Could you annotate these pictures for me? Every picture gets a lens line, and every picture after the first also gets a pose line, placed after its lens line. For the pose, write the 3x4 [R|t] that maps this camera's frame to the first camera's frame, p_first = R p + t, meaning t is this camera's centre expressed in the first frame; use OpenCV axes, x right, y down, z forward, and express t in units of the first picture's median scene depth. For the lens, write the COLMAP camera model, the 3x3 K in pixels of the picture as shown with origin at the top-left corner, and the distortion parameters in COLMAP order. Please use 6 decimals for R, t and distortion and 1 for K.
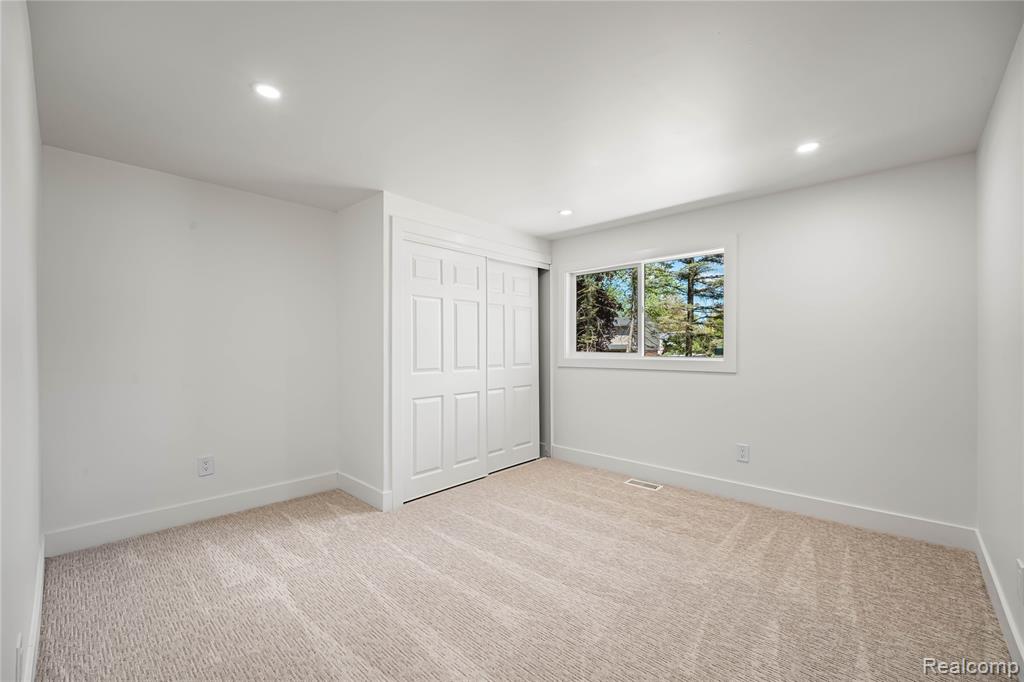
lens RADIAL K [[422.8, 0, 510.2], [0, 422.8, 335.0], [0, 0, 1]] dist [-0.000430, -0.000537]
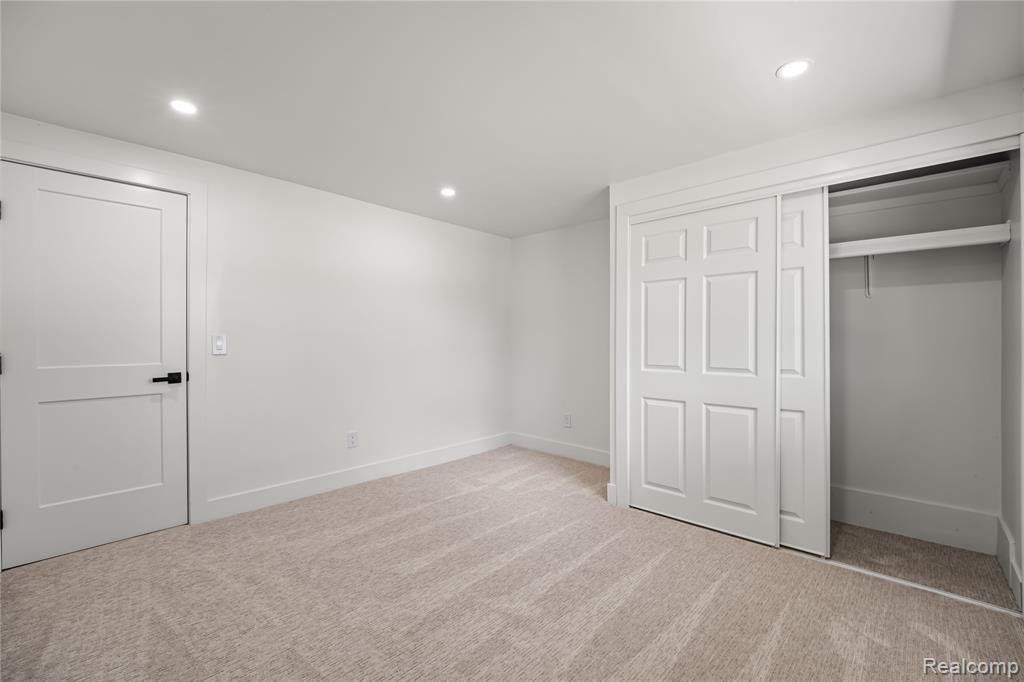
lens RADIAL K [[422.8, 0, 510.2], [0, 422.8, 335.0], [0, 0, 1]] dist [-0.000430, -0.000537]
pose [[0.019360, -0.012013, -0.999740, 0.709452], [0.017852, 0.999773, -0.011668, 0.025877], [0.999653, -0.017622, 0.019570, 0.752586]]
